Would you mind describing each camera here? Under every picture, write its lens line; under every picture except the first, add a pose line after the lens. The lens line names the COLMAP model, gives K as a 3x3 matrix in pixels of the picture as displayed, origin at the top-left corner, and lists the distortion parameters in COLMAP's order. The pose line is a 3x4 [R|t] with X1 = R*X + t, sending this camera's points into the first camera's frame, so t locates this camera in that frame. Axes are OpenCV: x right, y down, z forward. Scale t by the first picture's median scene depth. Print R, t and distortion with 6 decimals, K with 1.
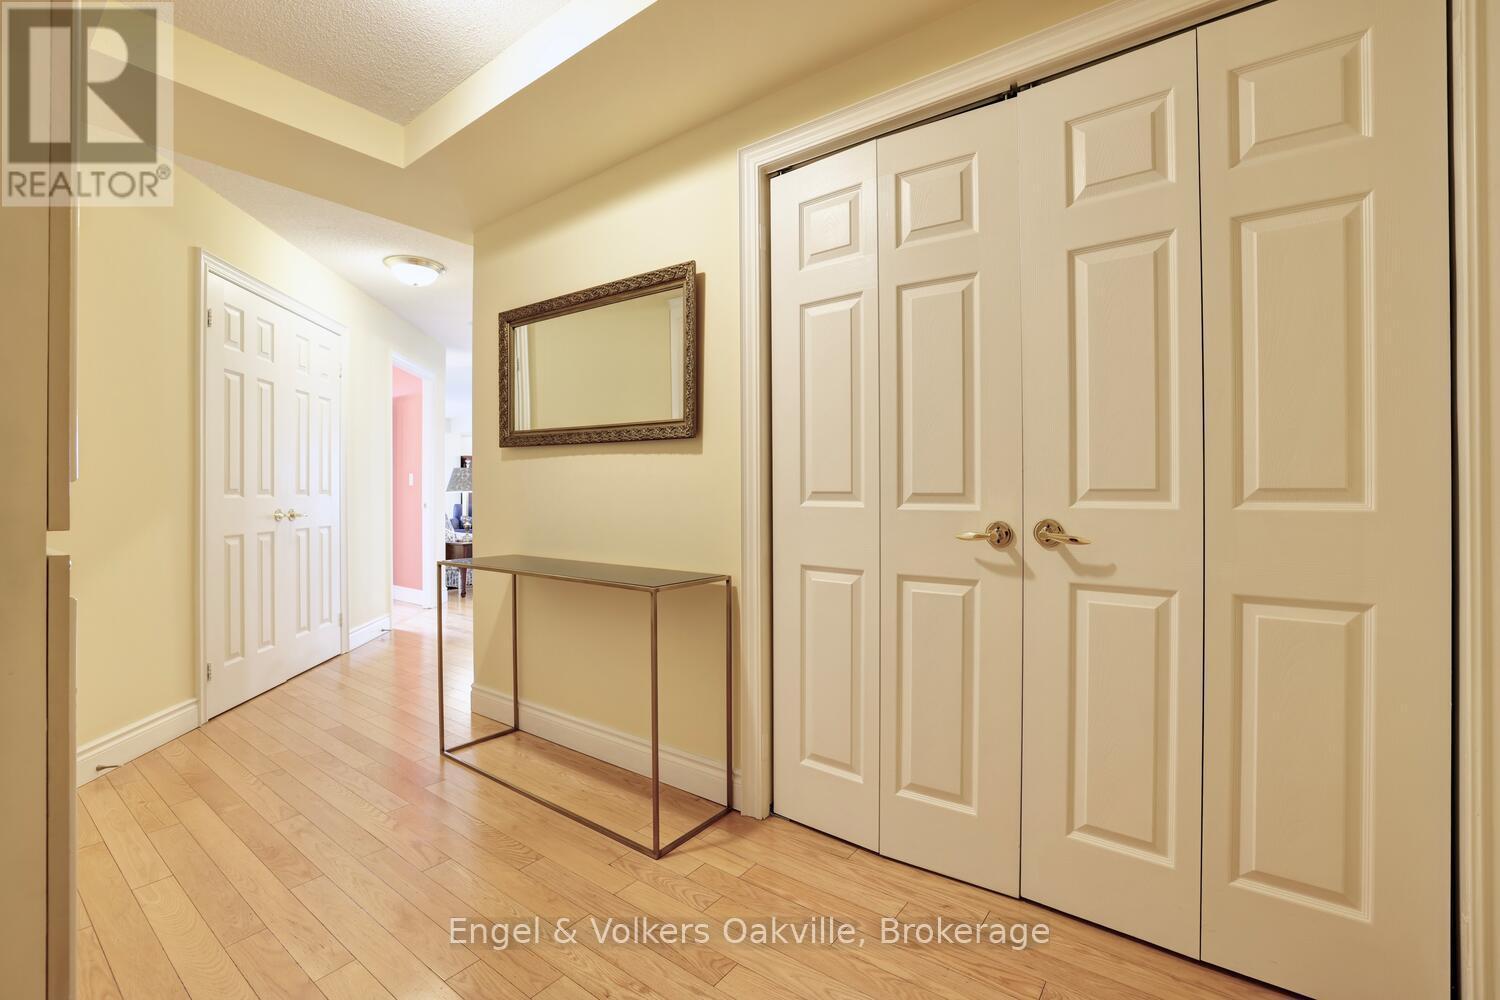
lens RADIAL K [[662.7, 0, 752.1], [0, 662.7, 493.4], [0, 0, 1]] dist [-0.004346, 0.000070]
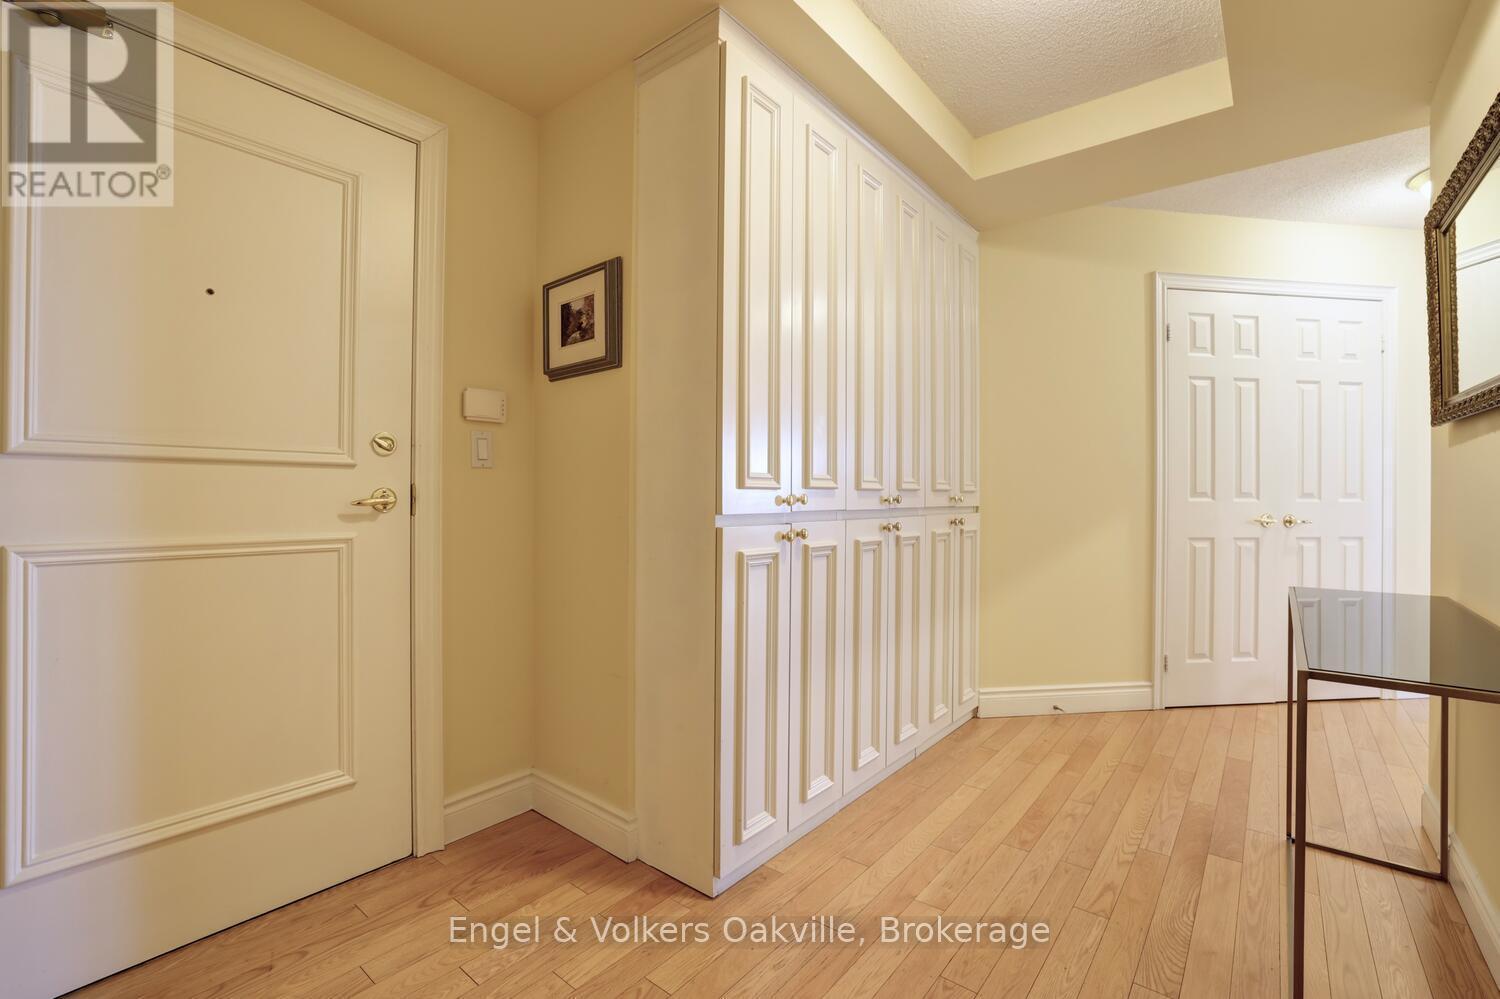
lens RADIAL K [[662.7, 0, 752.3], [0, 662.7, 496.2], [0, 0, 1]] dist [-0.004346, 0.000070]
pose [[-0.026741, 0.003635, -0.999636, 0.274992], [-0.004318, 0.999984, 0.003752, -0.001562], [0.999633, 0.004417, -0.026725, 0.364252]]
